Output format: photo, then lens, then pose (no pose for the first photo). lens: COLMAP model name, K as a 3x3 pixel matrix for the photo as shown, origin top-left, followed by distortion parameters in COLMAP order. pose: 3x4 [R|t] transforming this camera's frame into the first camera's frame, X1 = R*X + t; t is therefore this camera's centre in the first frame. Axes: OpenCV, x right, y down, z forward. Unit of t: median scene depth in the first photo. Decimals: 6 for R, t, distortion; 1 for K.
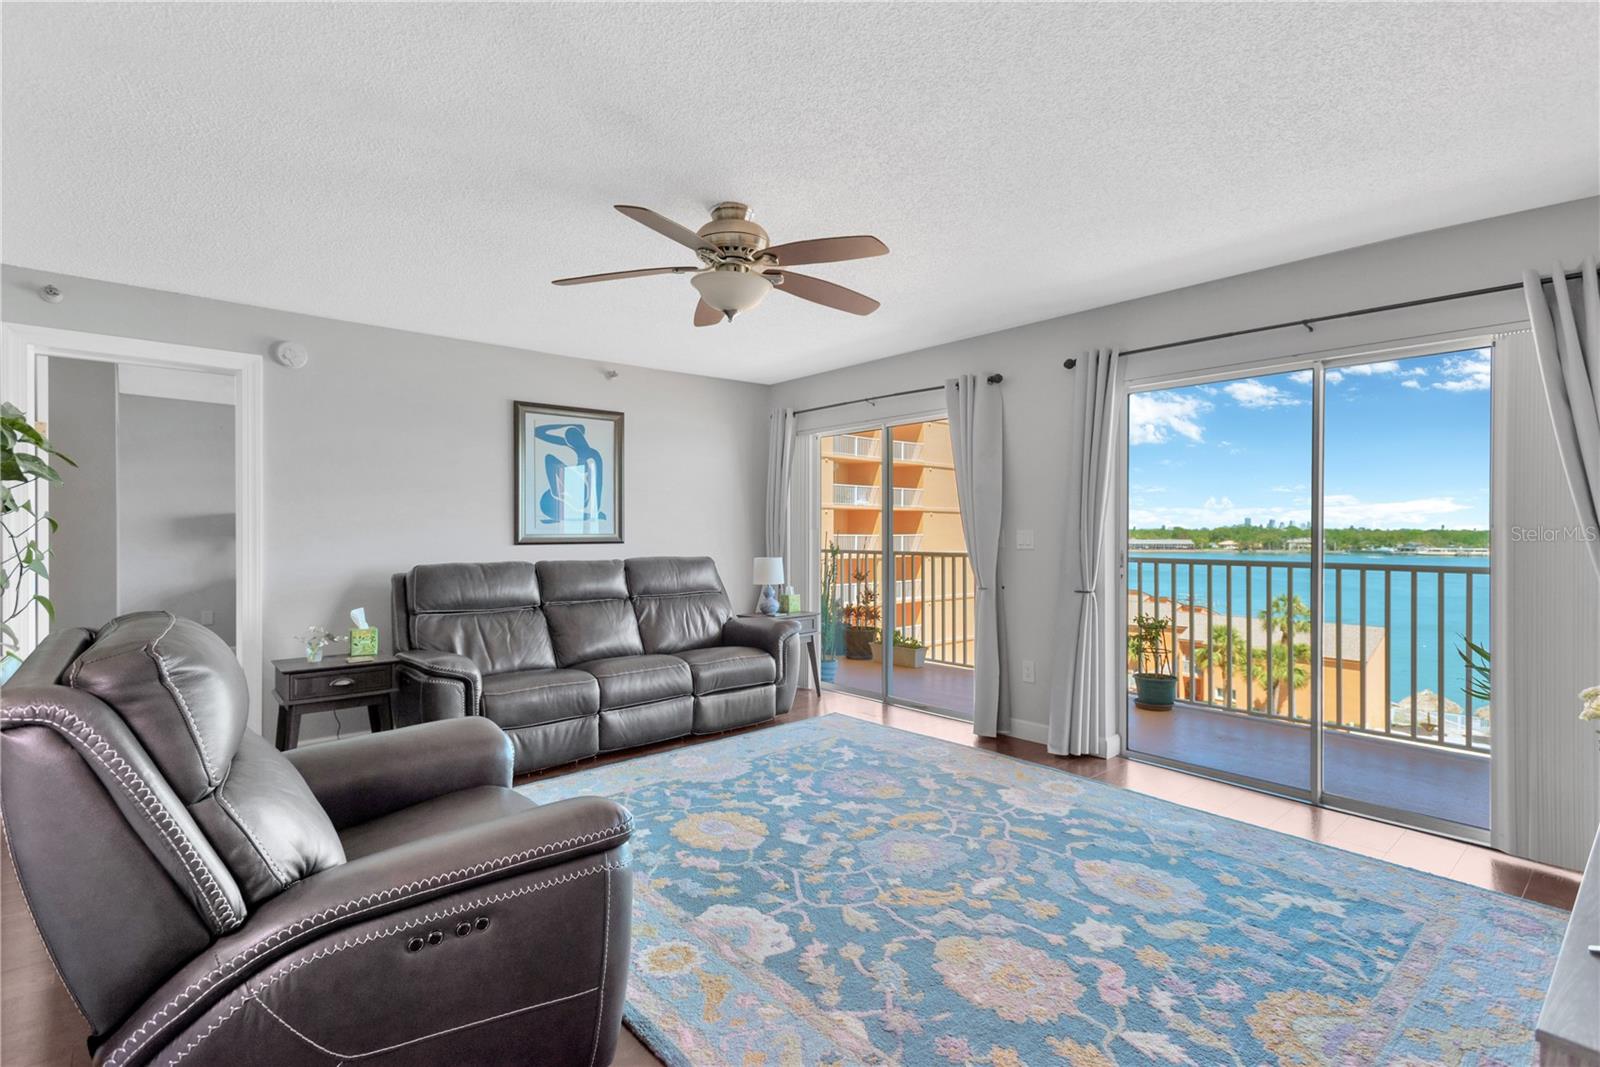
lens RADIAL K [[759.5, 0, 794.7], [0, 759.5, 532.3], [0, 0, 1]] dist [0.012317, -0.000088]
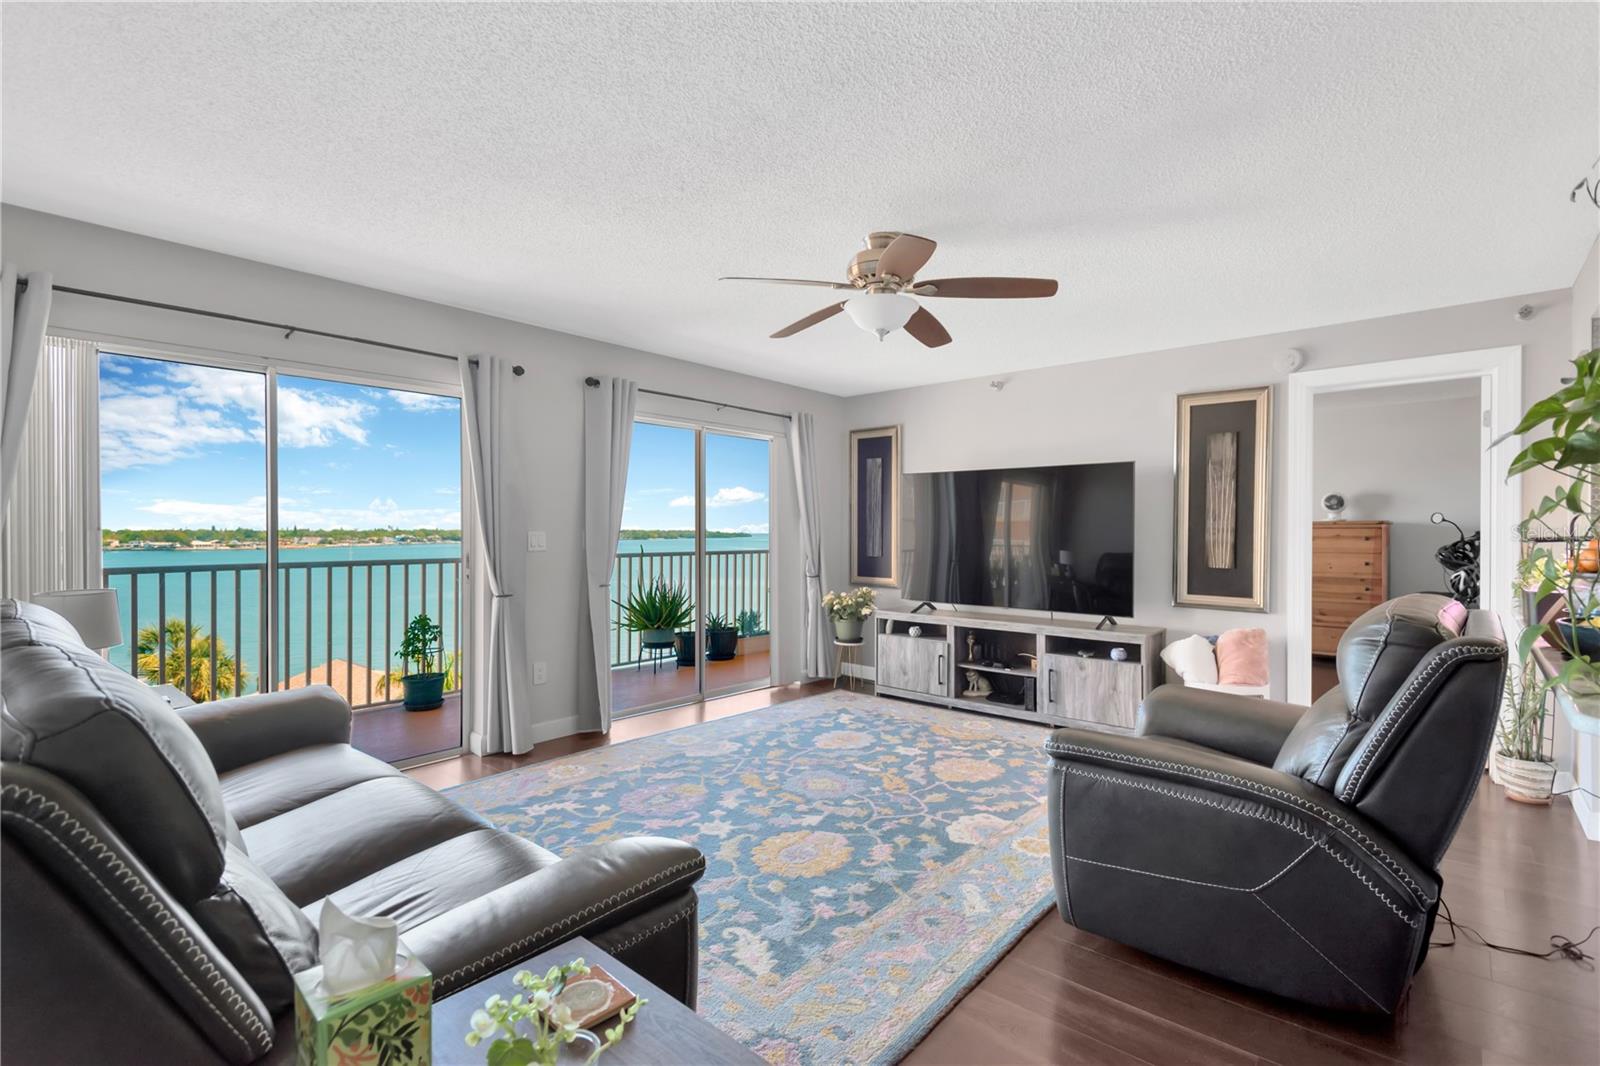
lens RADIAL K [[744.1, 0, 797.5], [0, 744.1, 535.6], [0, 0, 1]] dist [0.010722, -0.001230]
pose [[-0.135765, -0.008067, 0.990708, -0.994684], [0.003414, 0.999957, 0.008610, -0.007410], [-0.990735, 0.004551, -0.135731, 1.118516]]
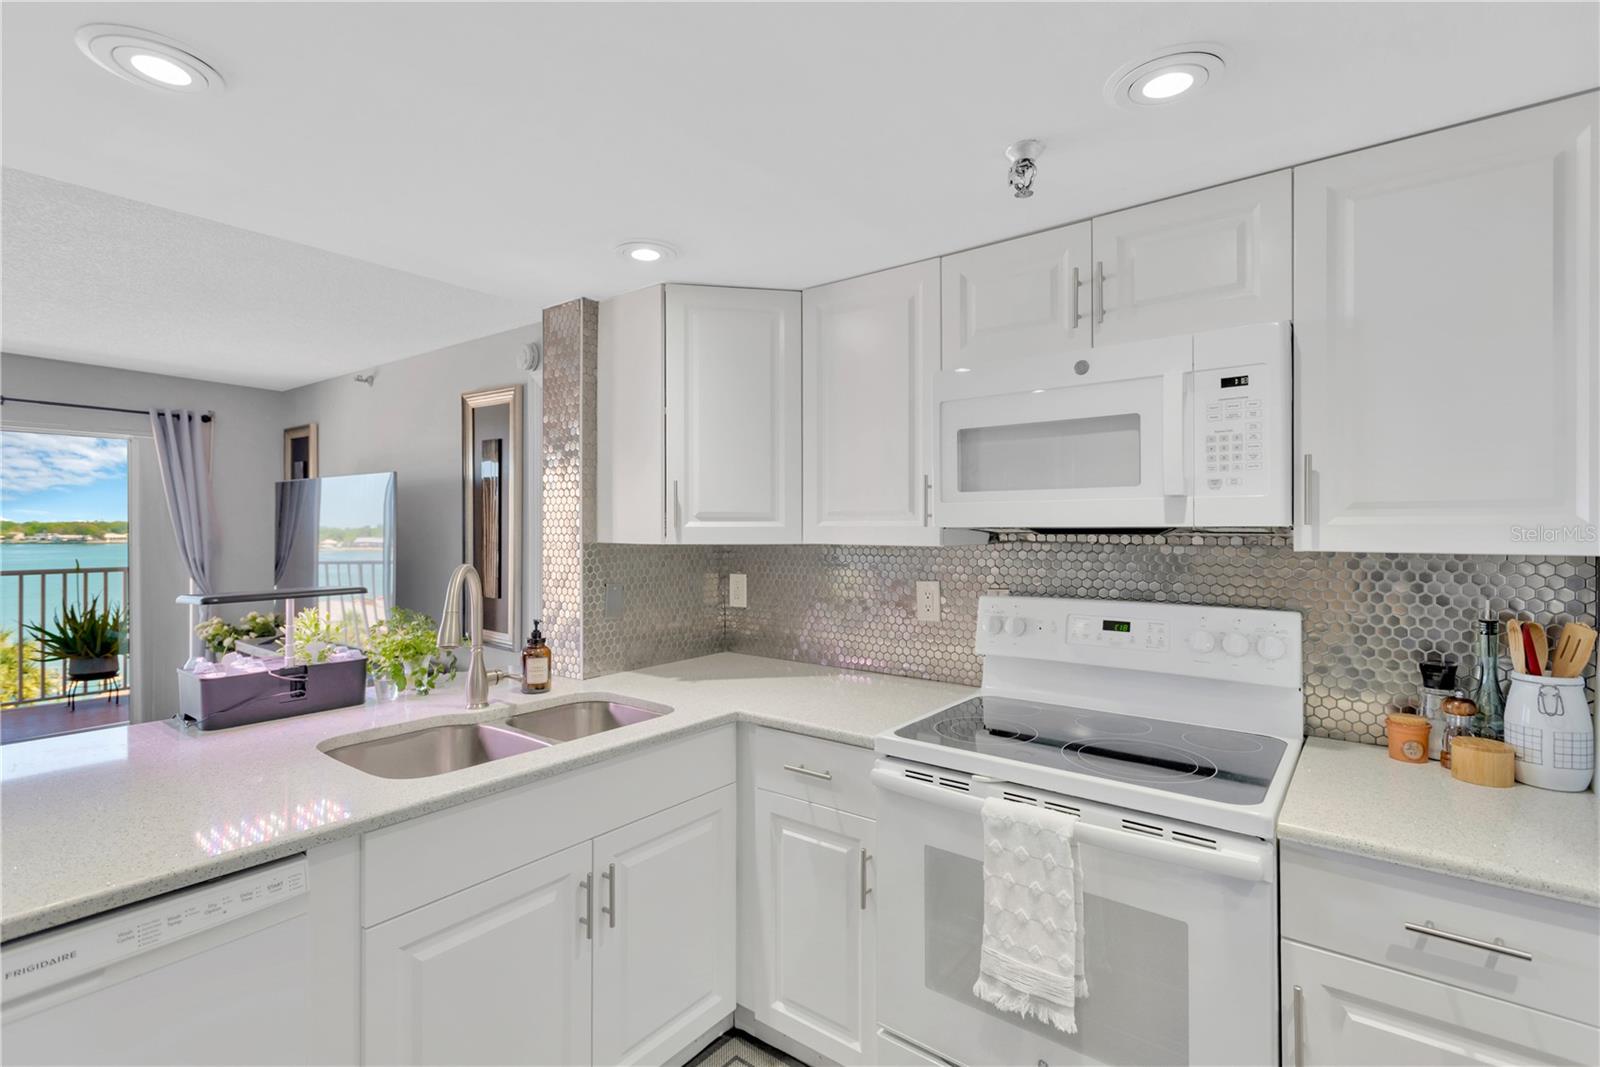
lens RADIAL K [[746.8, 0, 801.5], [0, 746.8, 525.2], [0, 0, 1]] dist [0.016786, -0.000492]
pose [[-0.198983, -0.003008, 0.979998, -0.997997], [0.001157, 0.999994, 0.003304, -0.051545], [-0.980002, 0.001791, -0.198979, -0.137887]]
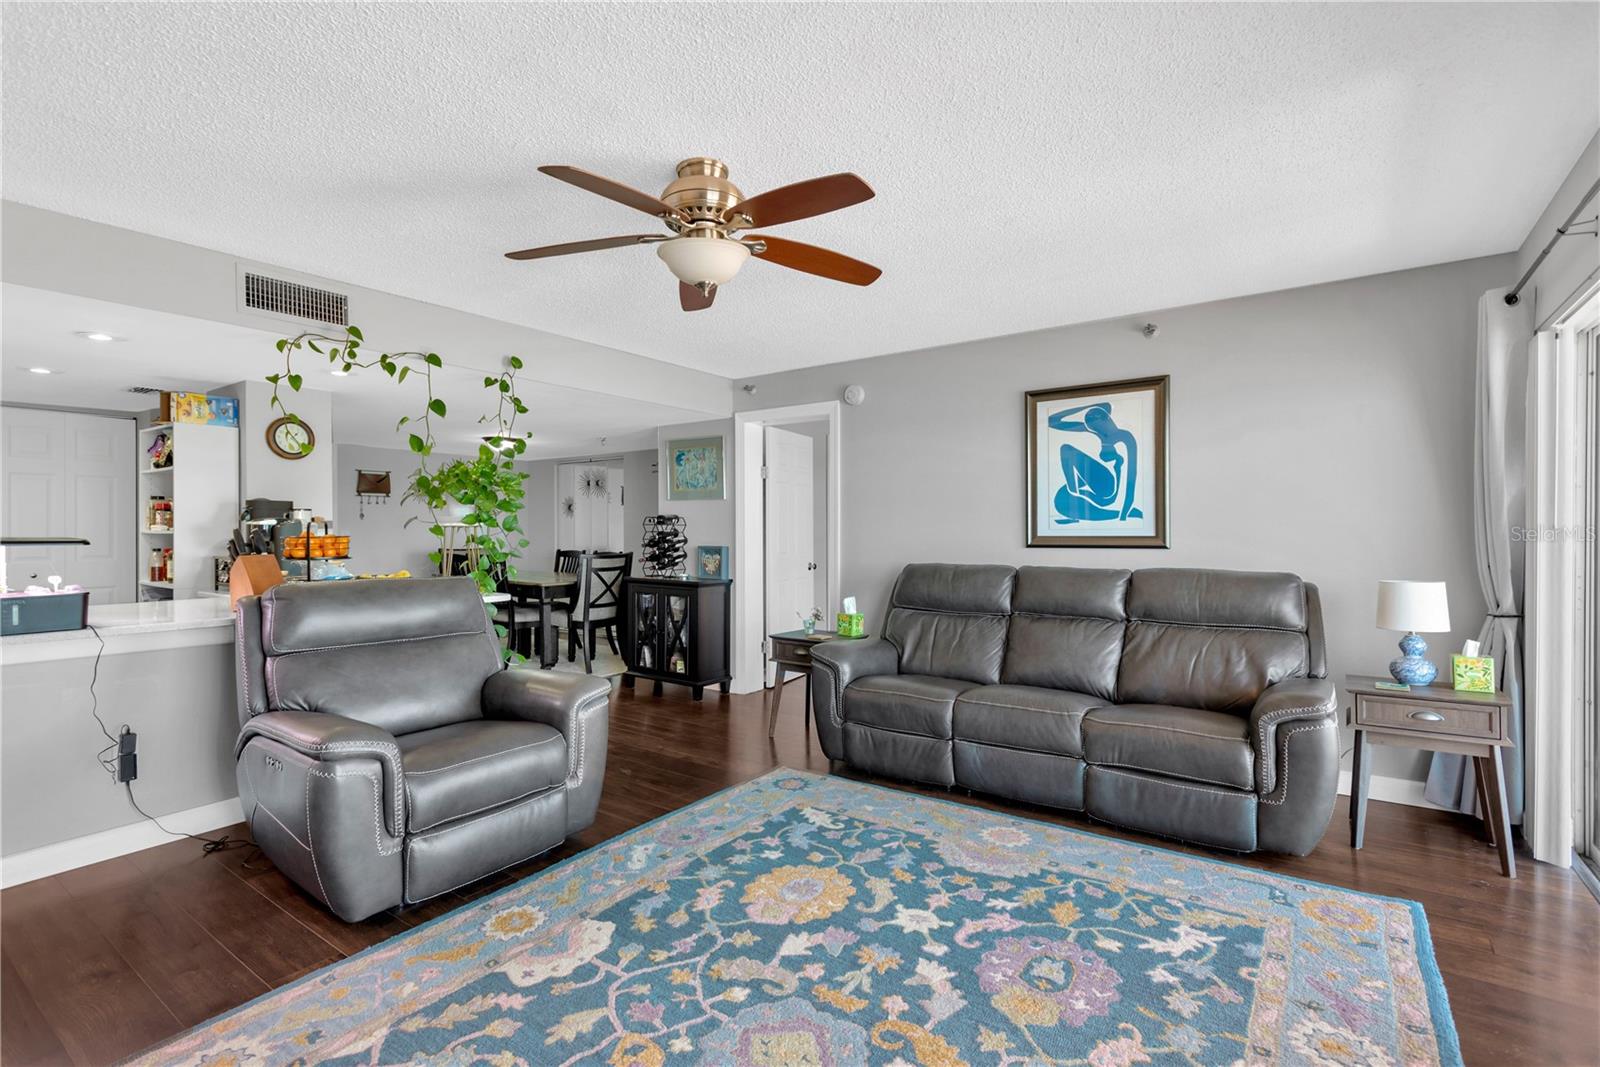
lens RADIAL K [[741.2, 0, 801.1], [0, 741.2, 534.6], [0, 0, 1]] dist [0.021314, -0.009331]
pose [[0.237385, 0.005746, -0.971399, 0.688312], [0.000016, 0.999982, 0.005919, -0.006644], [0.971416, -0.001420, 0.237381, 0.801701]]
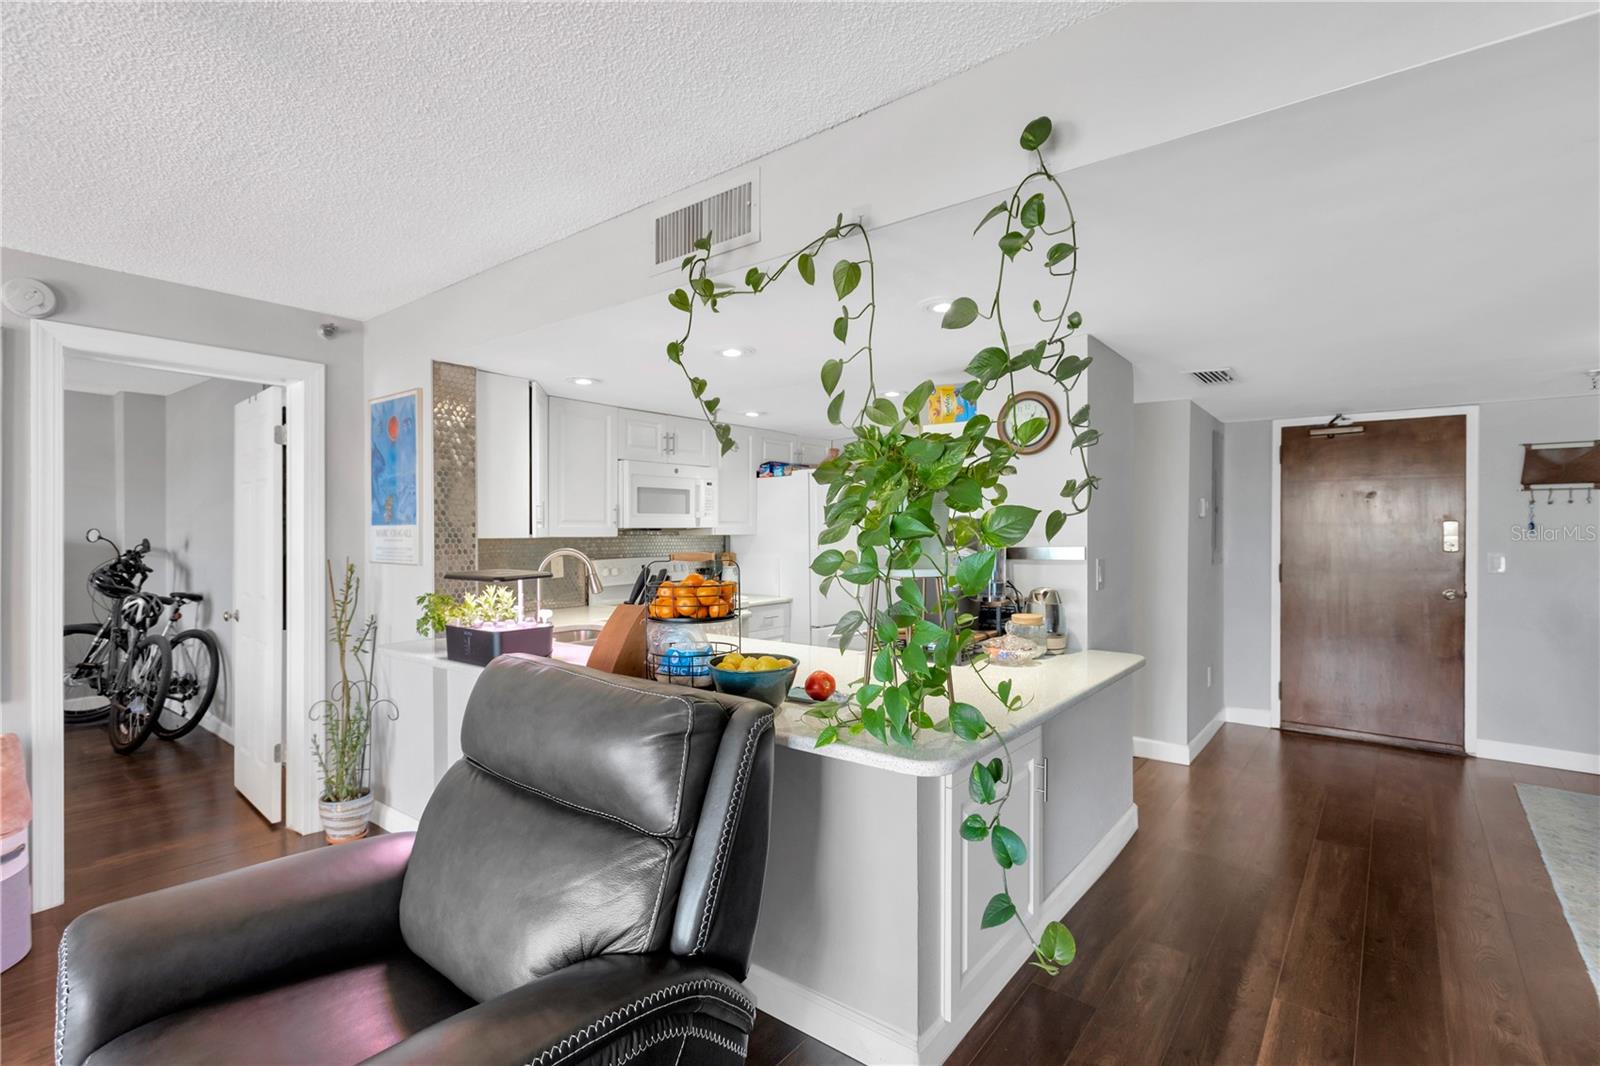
lens RADIAL K [[741.2, 0, 801.1], [0, 741.2, 534.1], [0, 0, 1]] dist [0.021314, -0.009331]
pose [[-0.981144, -0.000413, -0.193277, -0.468933], [-0.001904, 0.999970, 0.007528, -0.047707], [0.193268, 0.007754, -0.981115, 1.065904]]
